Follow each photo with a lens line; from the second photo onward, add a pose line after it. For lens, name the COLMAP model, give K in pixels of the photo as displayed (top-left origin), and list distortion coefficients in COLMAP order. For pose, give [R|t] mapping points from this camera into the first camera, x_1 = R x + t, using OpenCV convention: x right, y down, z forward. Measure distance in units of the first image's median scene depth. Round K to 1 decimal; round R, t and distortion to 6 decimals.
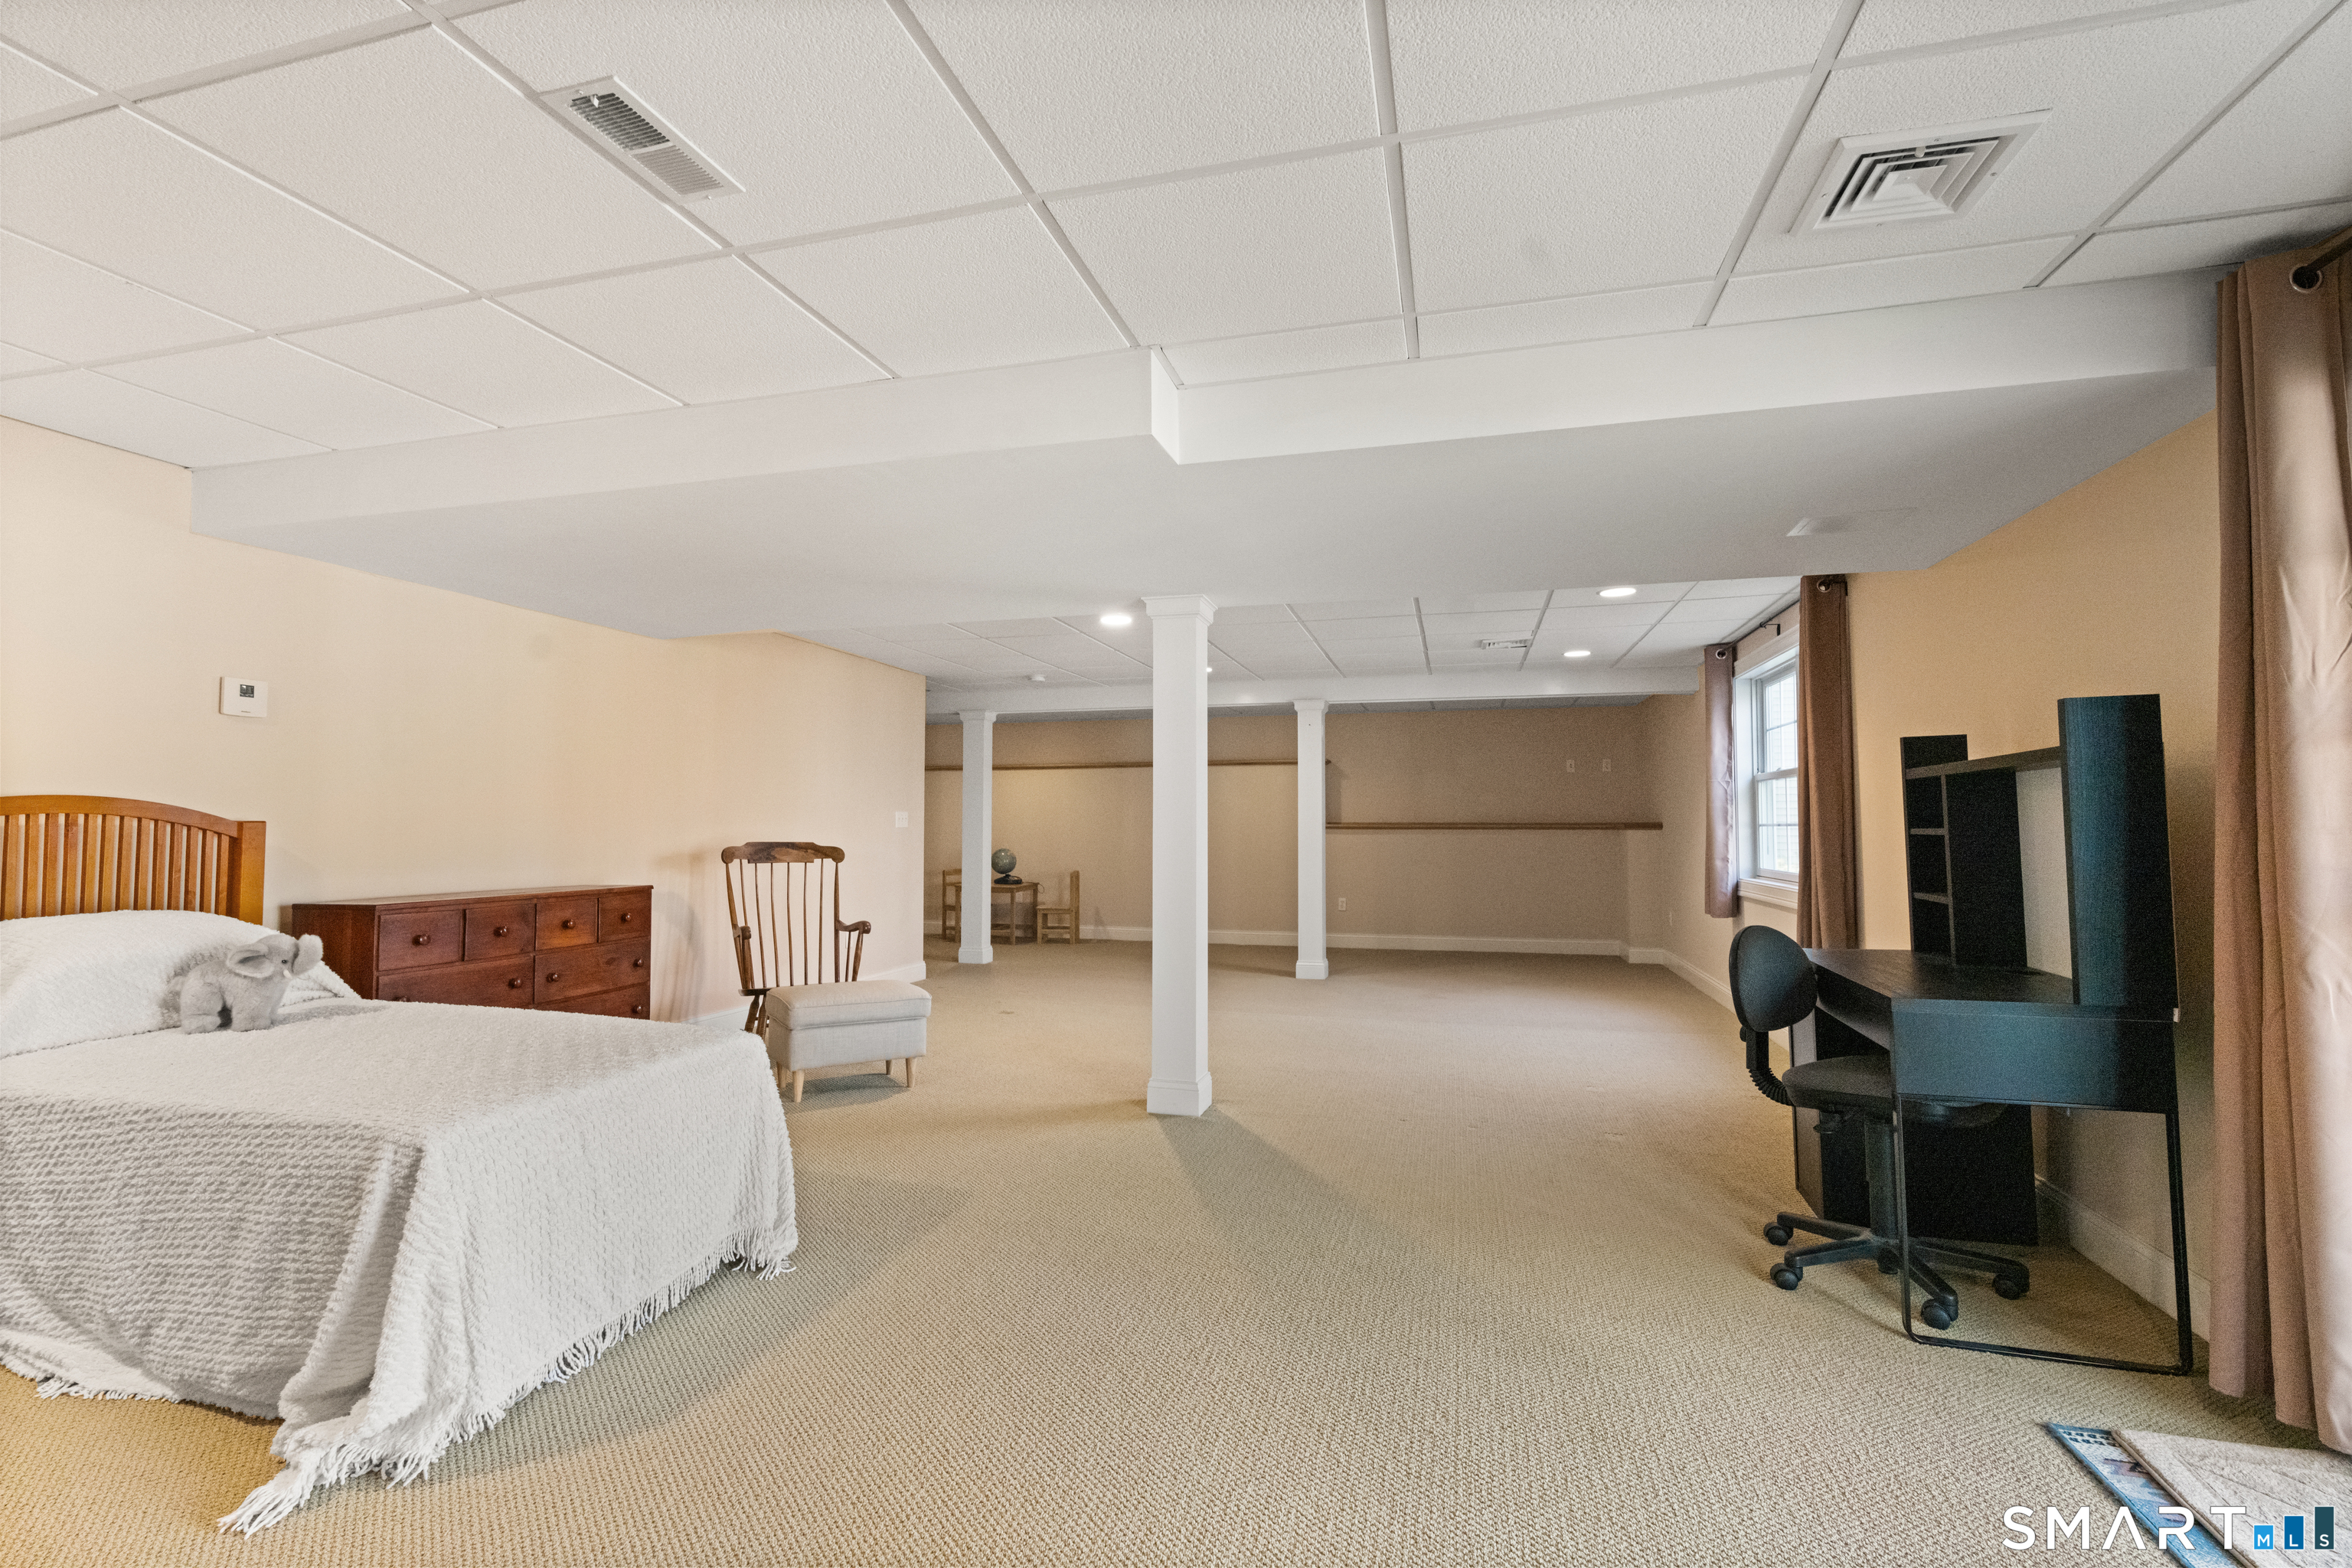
lens RADIAL K [[1064.0, 0, 1169.6], [0, 1064.0, 774.9], [0, 0, 1]] dist [-0.002199, -0.000114]
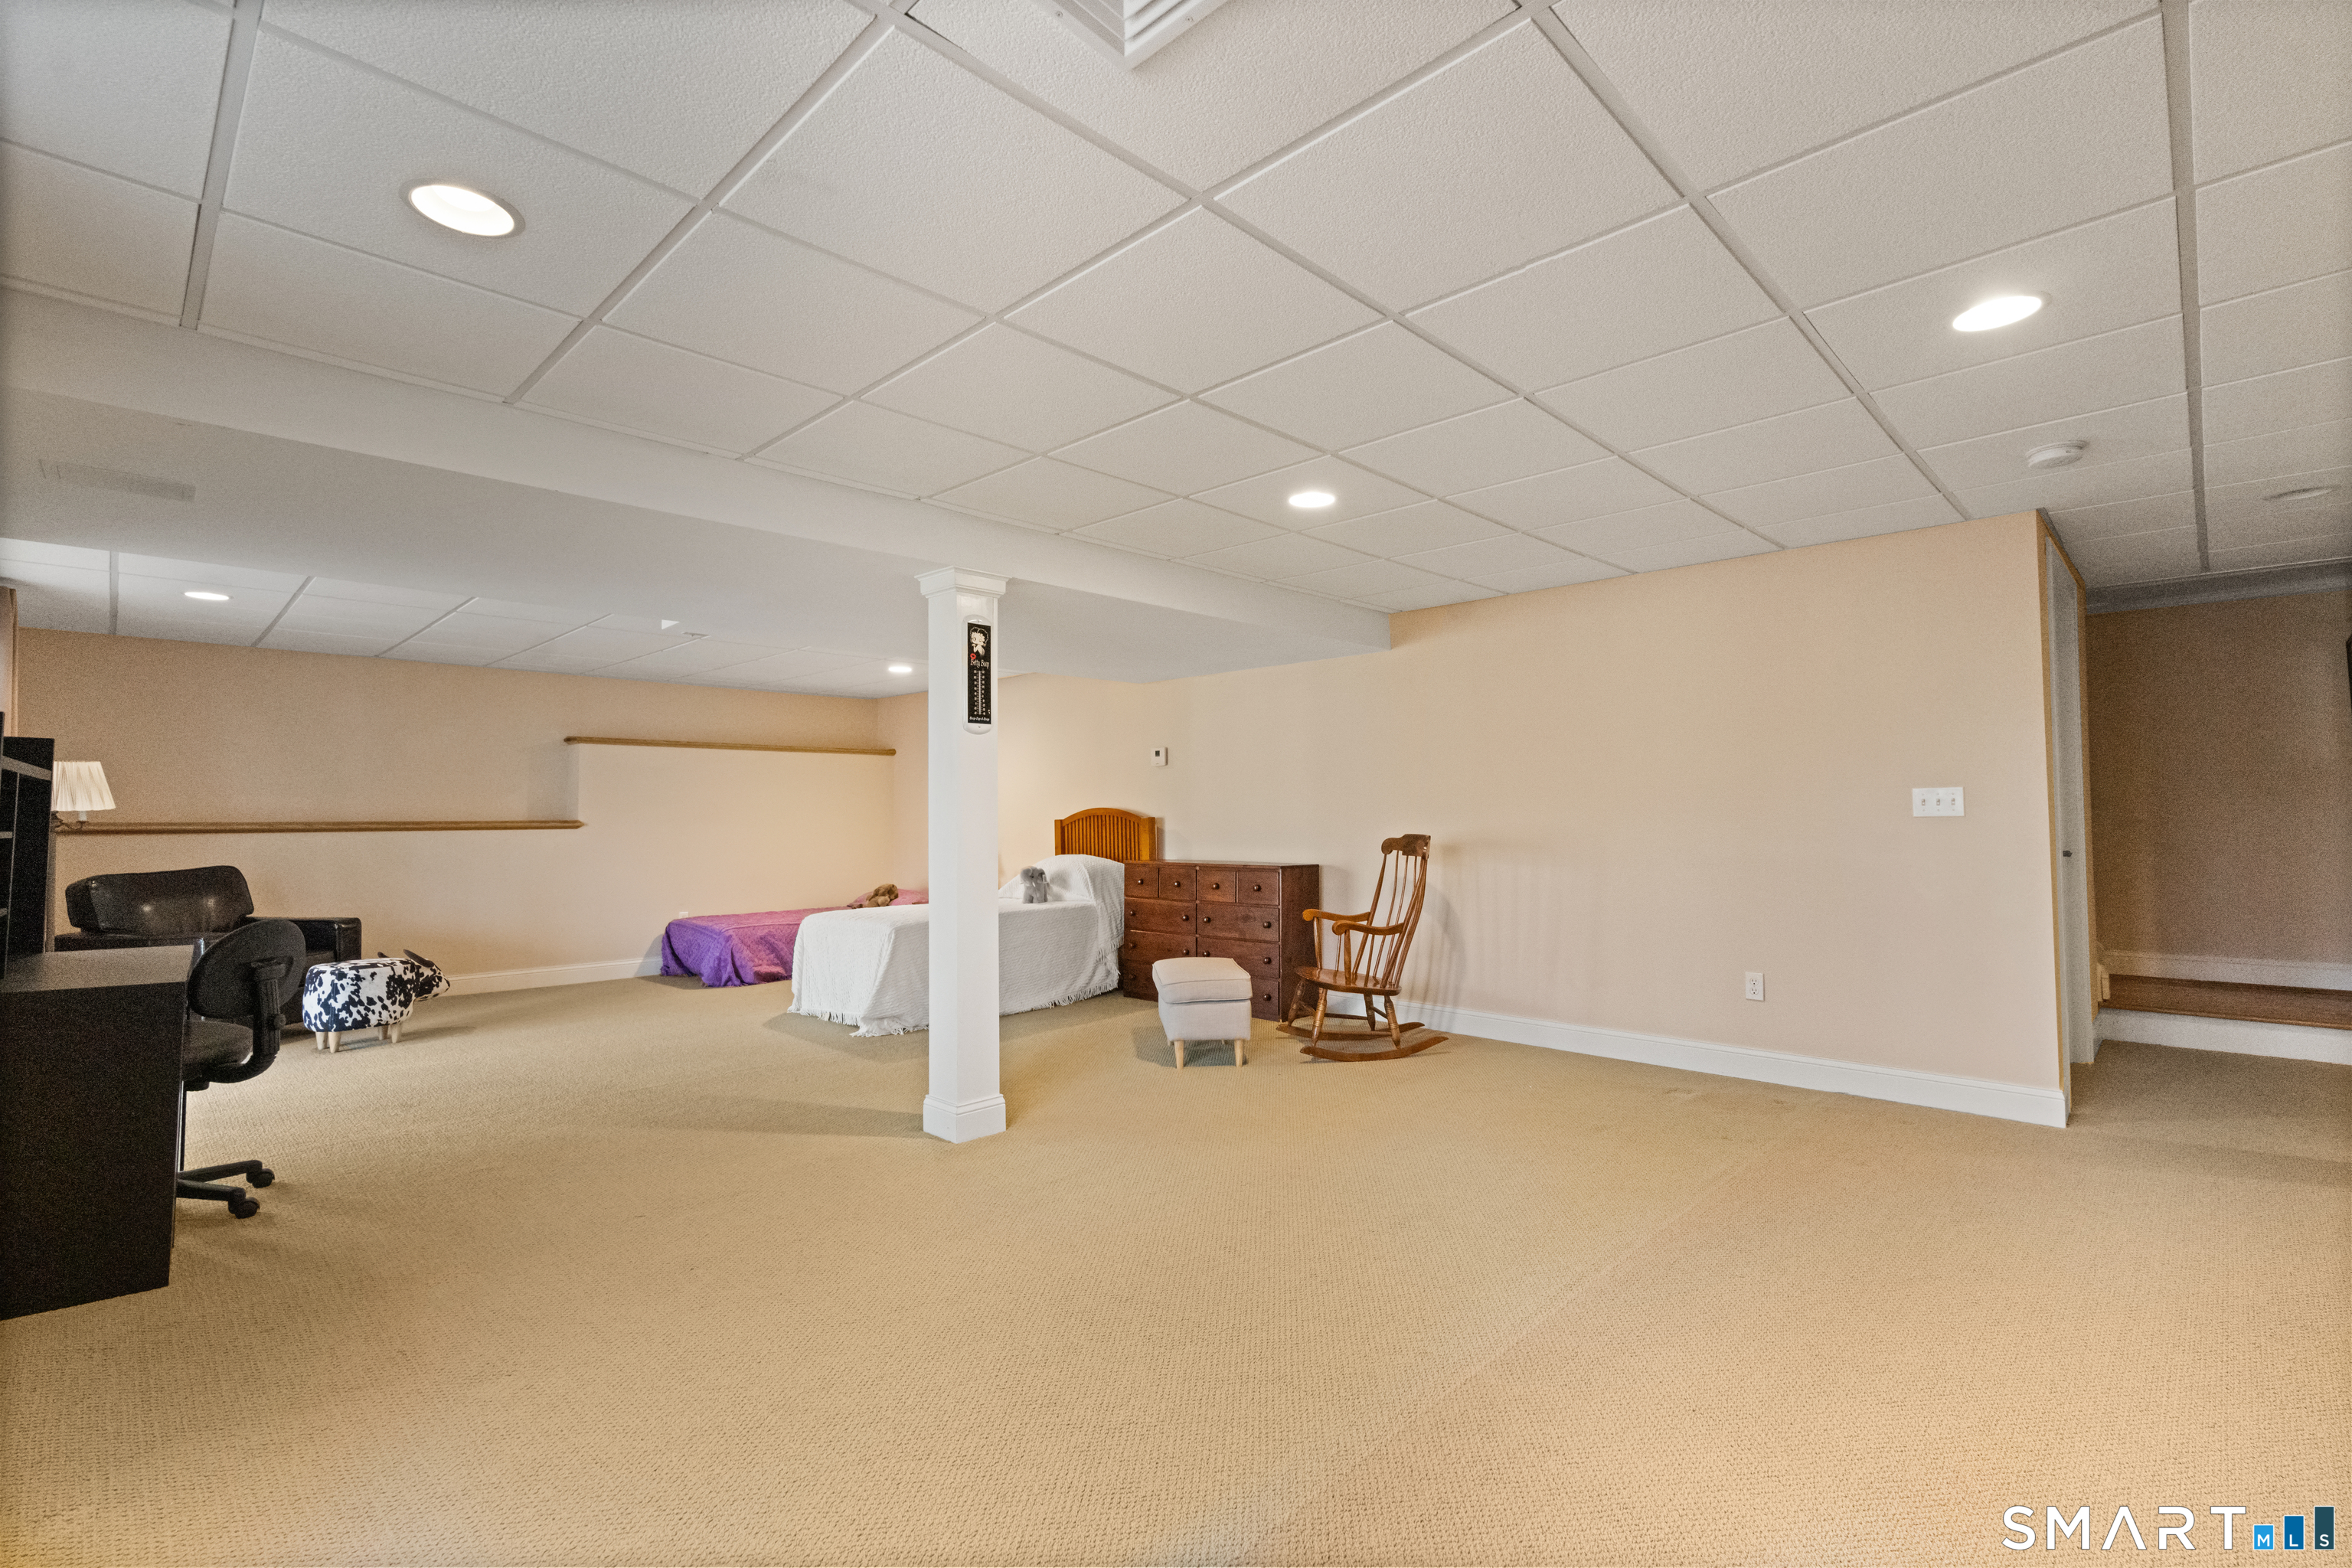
lens RADIAL K [[1061.0, 0, 1160.2], [0, 1061.0, 797.1], [0, 0, 1]] dist [-0.001181, 0.000011]
pose [[-0.490307, -0.014420, -0.871430, 0.591477], [0.050062, 0.997746, -0.044677, 0.063281], [0.870111, -0.065531, -0.488480, 1.317043]]
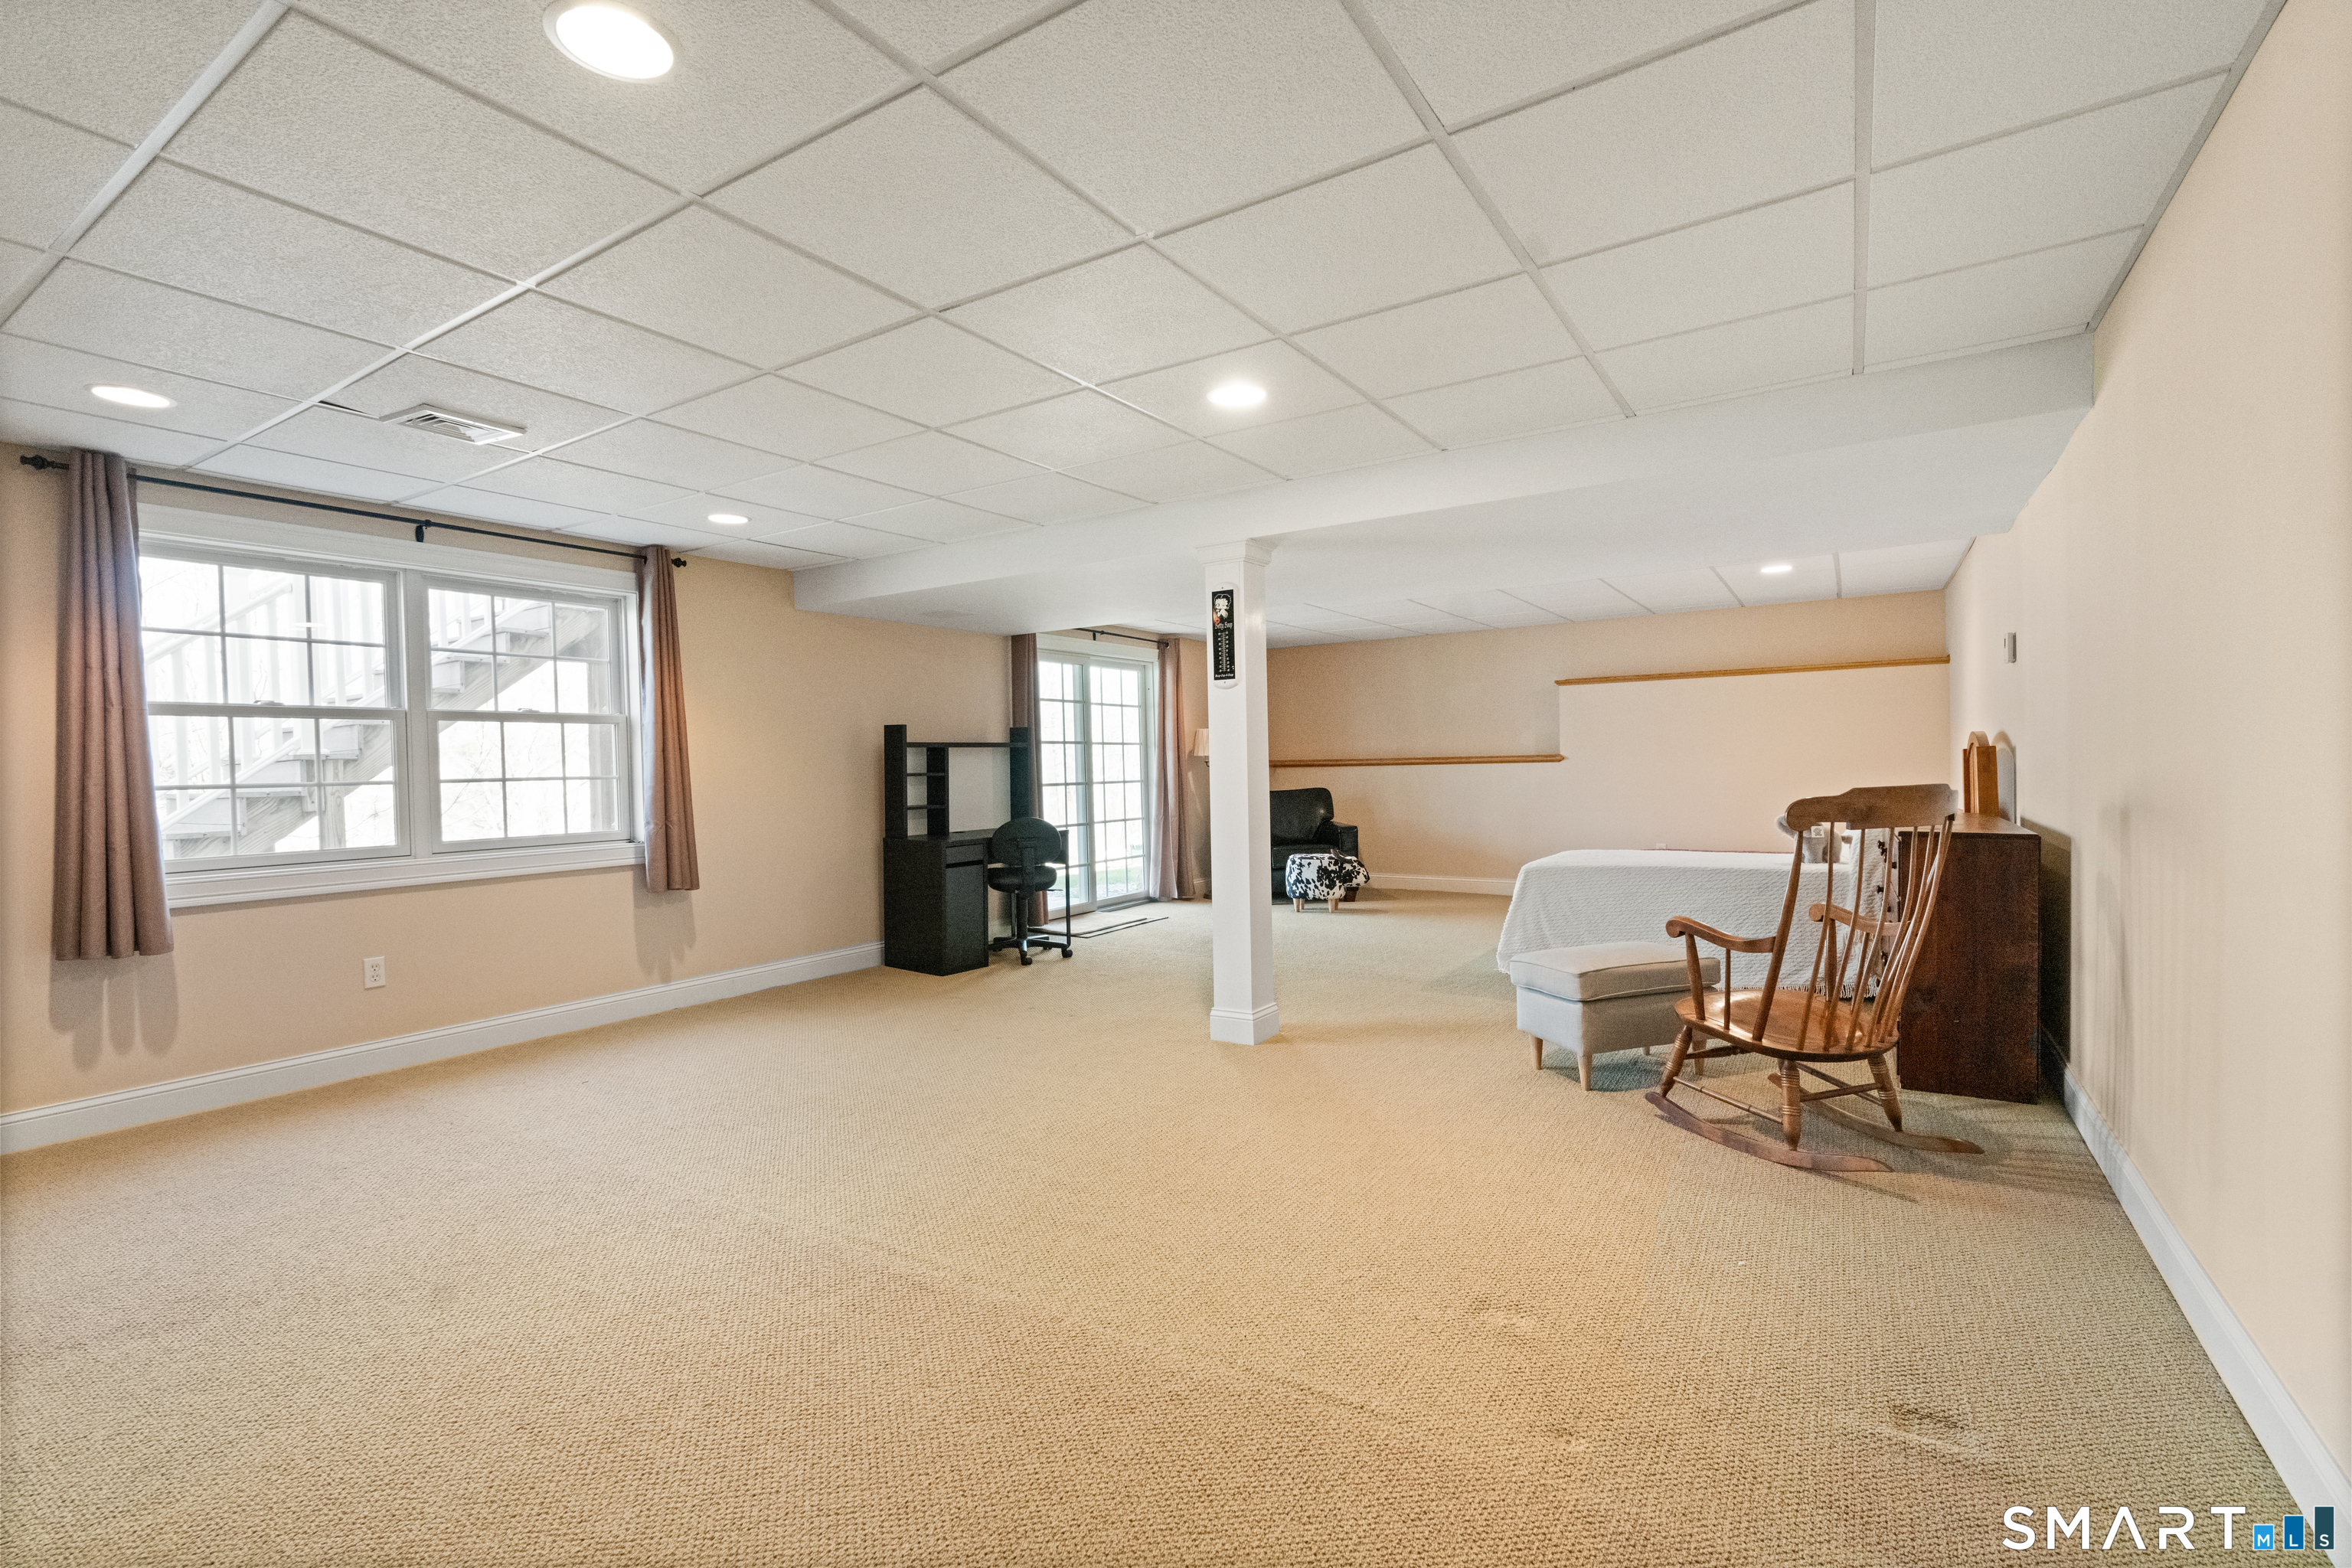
lens RADIAL K [[1061.0, 0, 1160.2], [0, 1061.0, 797.1], [0, 0, 1]] dist [-0.001181, 0.000011]
pose [[-0.950976, 0.009015, 0.309133, -0.242058], [0.004924, 0.999890, -0.014010, 0.076111], [-0.309225, -0.011801, -0.950916, 1.669532]]
